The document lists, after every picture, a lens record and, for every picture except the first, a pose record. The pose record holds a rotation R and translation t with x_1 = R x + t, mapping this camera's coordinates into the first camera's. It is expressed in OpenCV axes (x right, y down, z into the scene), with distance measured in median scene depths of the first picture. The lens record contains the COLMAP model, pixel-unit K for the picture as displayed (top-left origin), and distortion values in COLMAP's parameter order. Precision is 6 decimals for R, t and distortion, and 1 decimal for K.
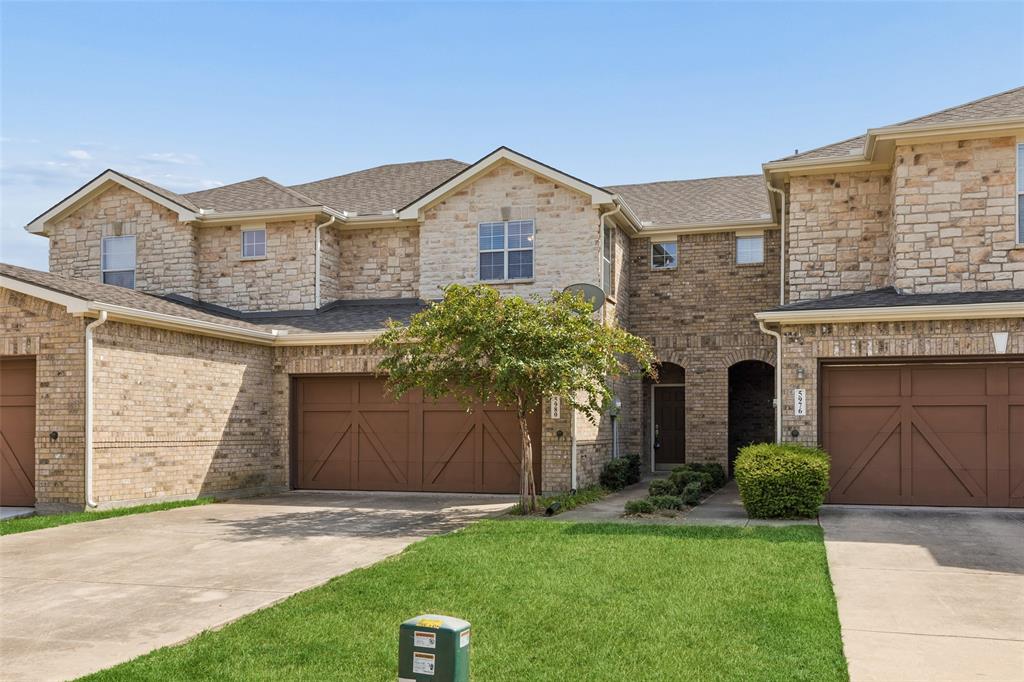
lens RADIAL K [[952.5, 0, 512.2], [0, 952.5, 347.8], [0, 0, 1]] dist [-0.005520, 0.000000]
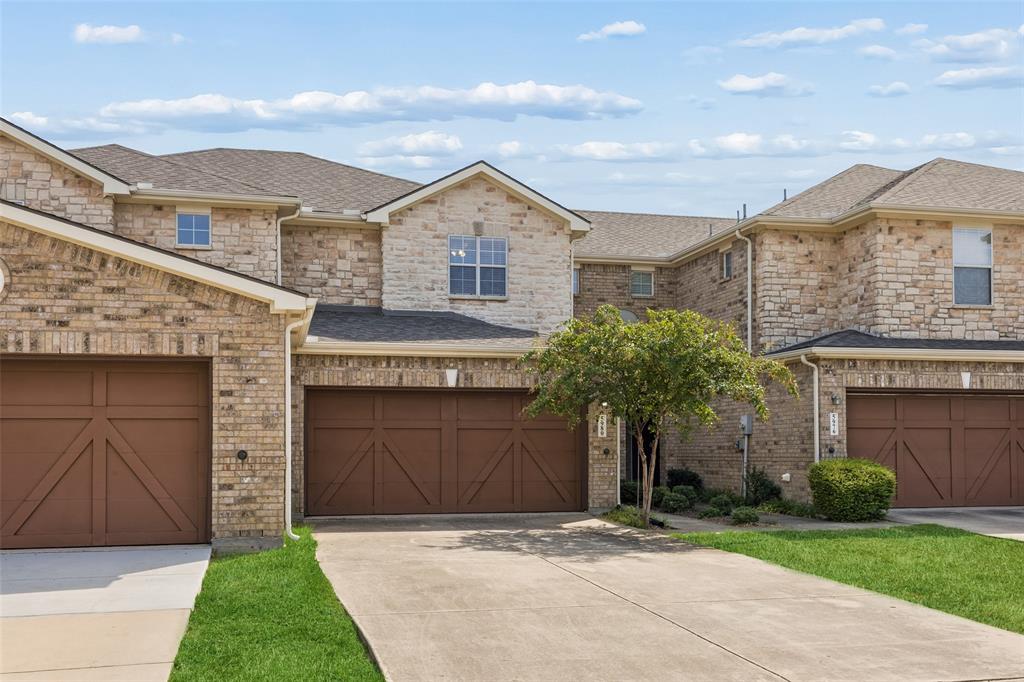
lens RADIAL K [[1017.0, 0, 511.8], [0, 1017.0, 336.0], [0, 0, 1]] dist [0.000711, 0.000000]
pose [[0.858725, 0.054480, 0.509532, -0.606906], [-0.040466, 0.998437, -0.038556, 0.010936], [-0.510836, 0.012490, 0.859587, 0.096651]]
